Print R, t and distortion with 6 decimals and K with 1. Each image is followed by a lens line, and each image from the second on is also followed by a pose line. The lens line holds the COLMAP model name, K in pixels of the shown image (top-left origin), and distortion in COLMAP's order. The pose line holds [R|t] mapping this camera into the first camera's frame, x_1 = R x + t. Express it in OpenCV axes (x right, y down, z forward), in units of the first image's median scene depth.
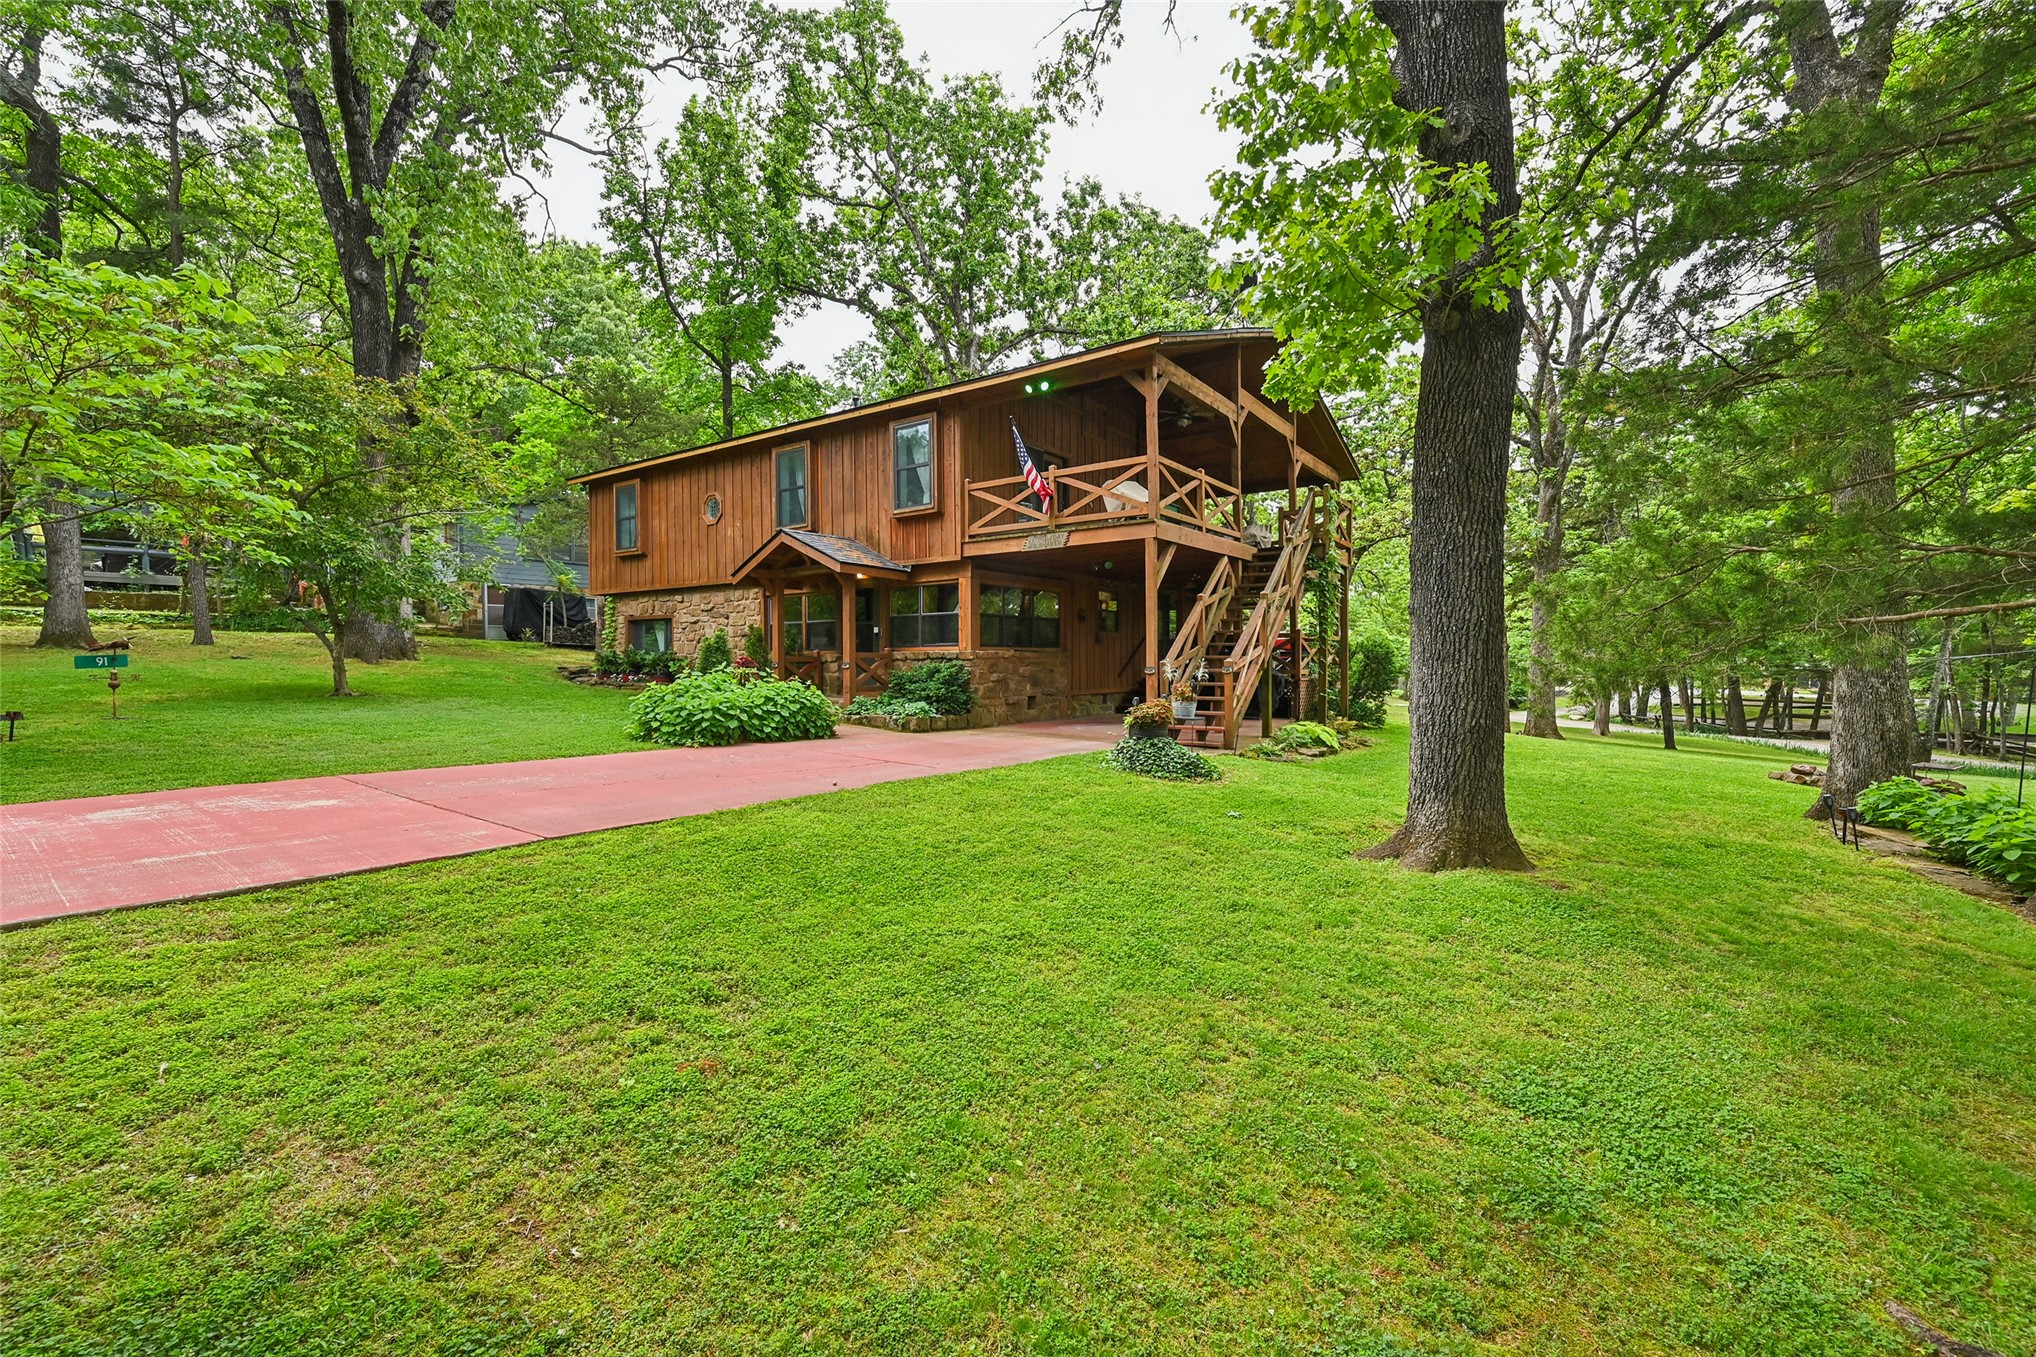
lens RADIAL K [[814.9, 0, 1019.9], [0, 814.9, 671.5], [0, 0, 1]] dist [0.001708, 0.000022]
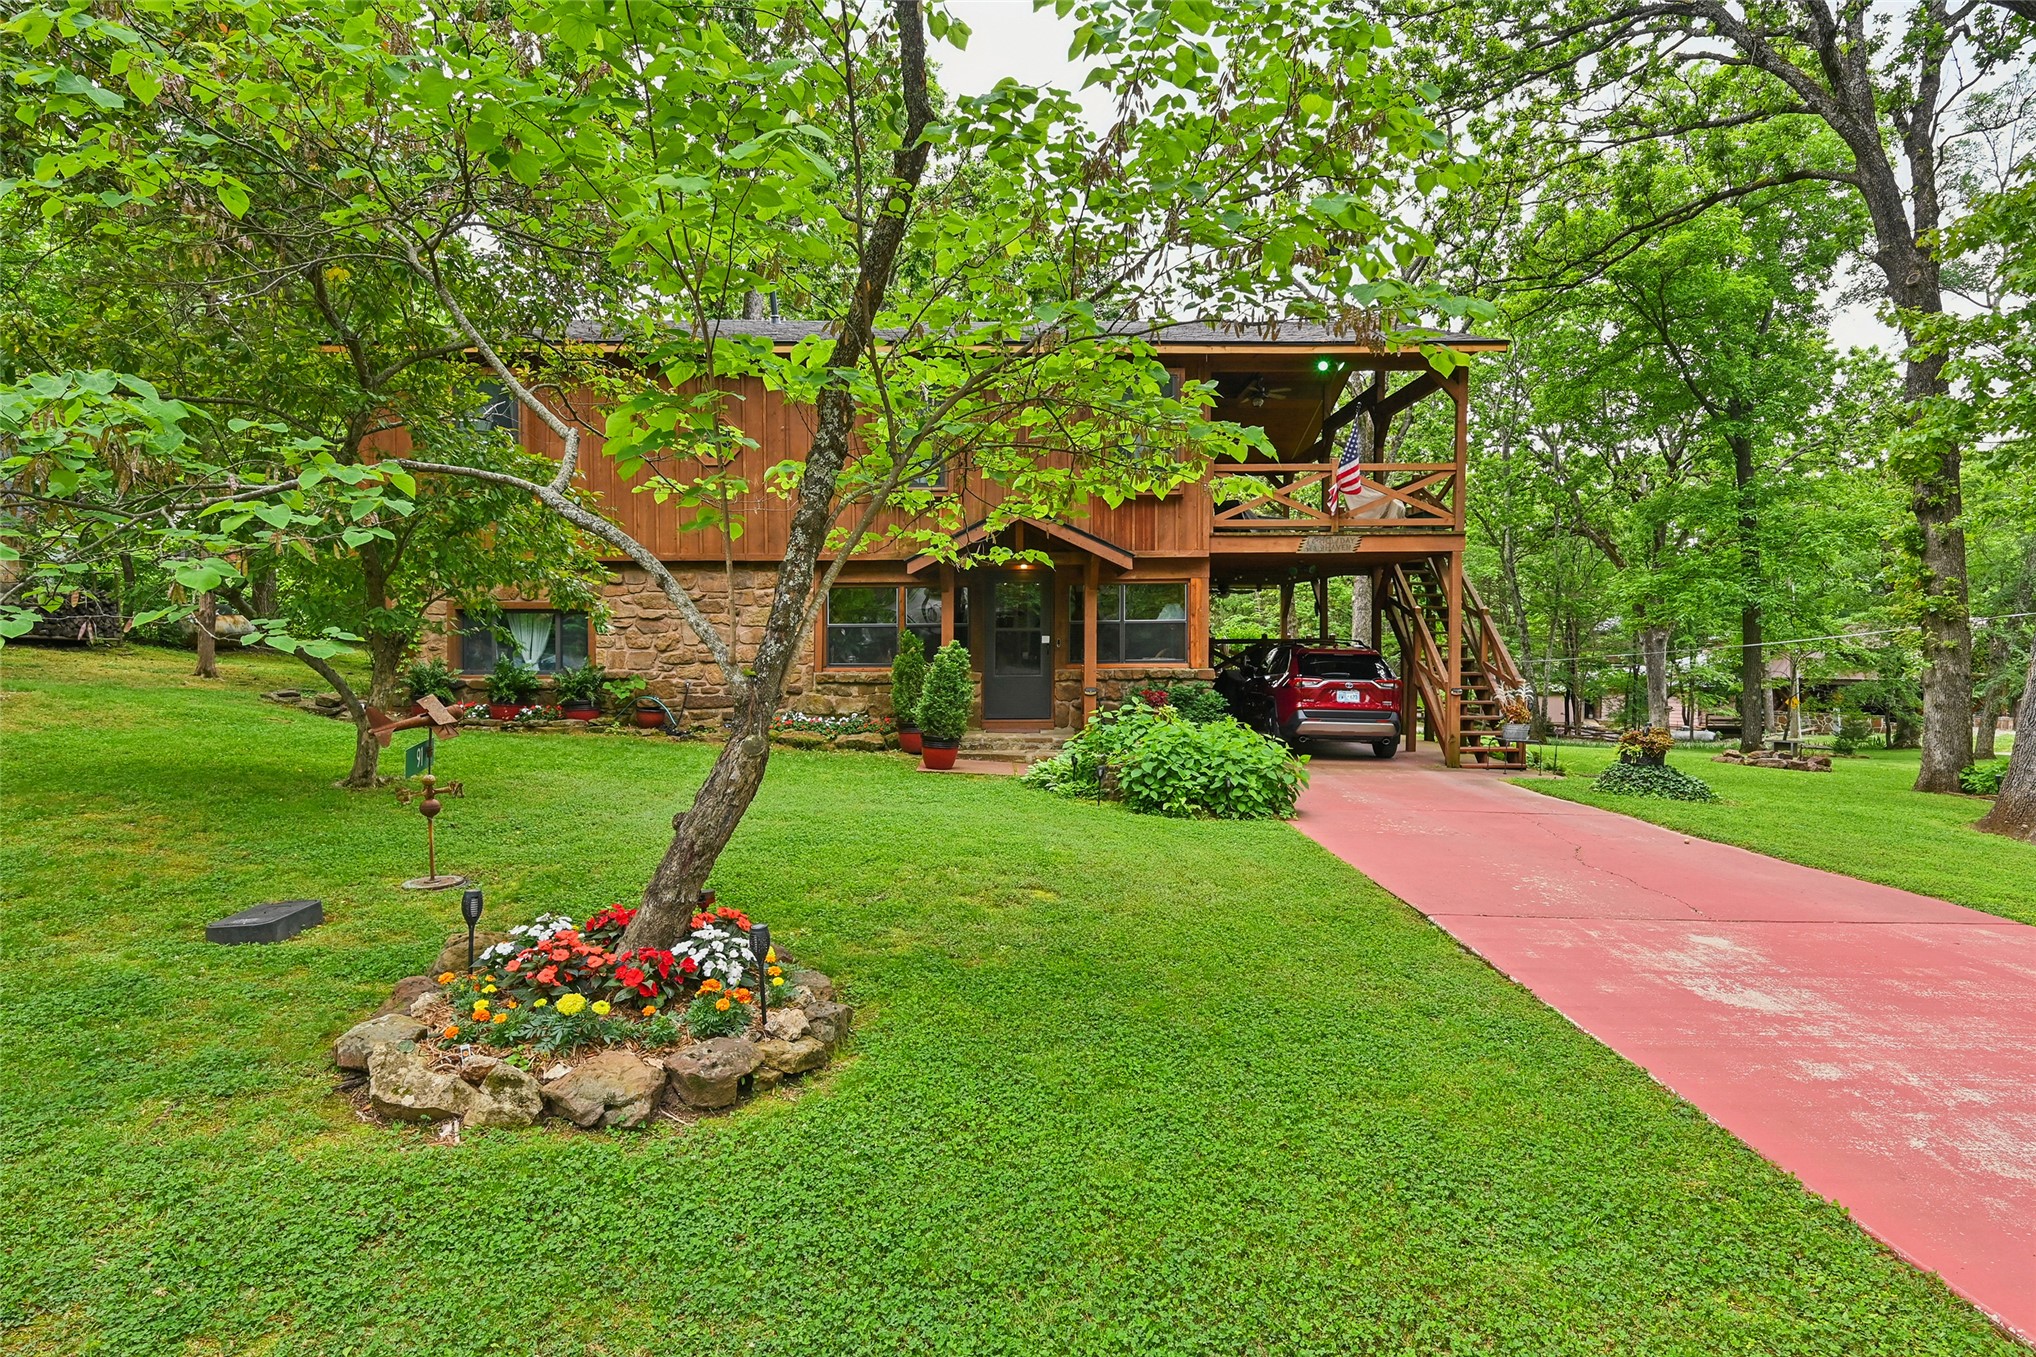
lens RADIAL K [[1004.7, 0, 1017.9], [0, 1004.7, 696.5], [0, 0, 1]] dist [0.019560, -0.000033]
pose [[0.822329, -0.023208, 0.568539, -0.623297], [0.007806, 0.999534, 0.029512, -0.022159], [-0.568959, -0.019830, 0.822127, 0.214229]]
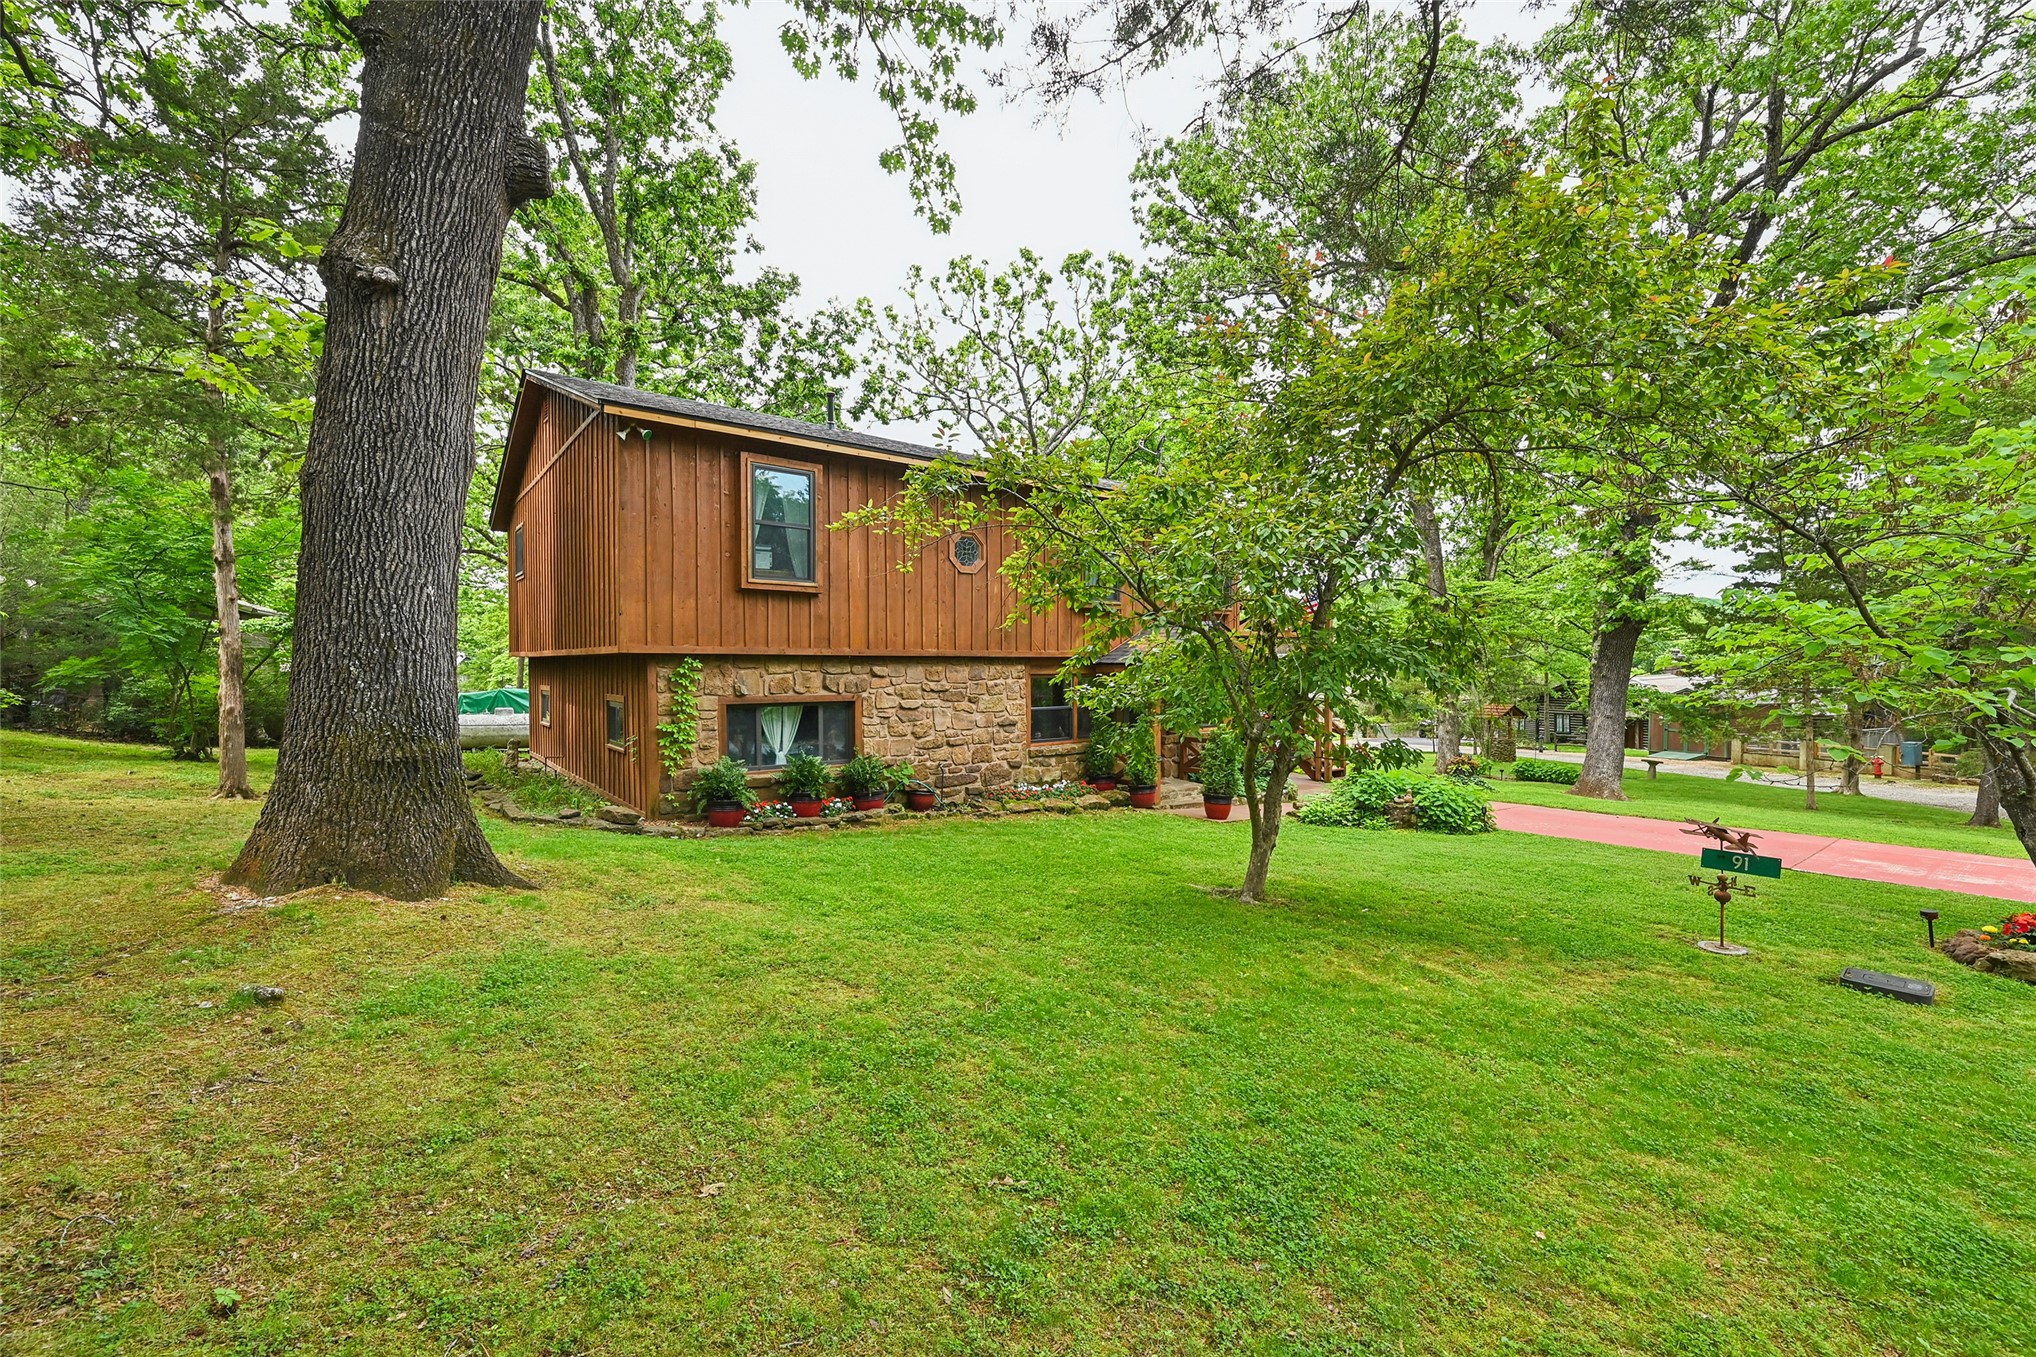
lens RADIAL K [[814.9, 0, 1024.8], [0, 814.9, 688.5], [0, 0, 1]] dist [0.001708, 0.000022]
pose [[0.323776, -0.015863, 0.946001, -1.031564], [0.019579, 0.999758, 0.010064, -0.083476], [-0.945931, 0.015263, 0.324008, 0.708745]]
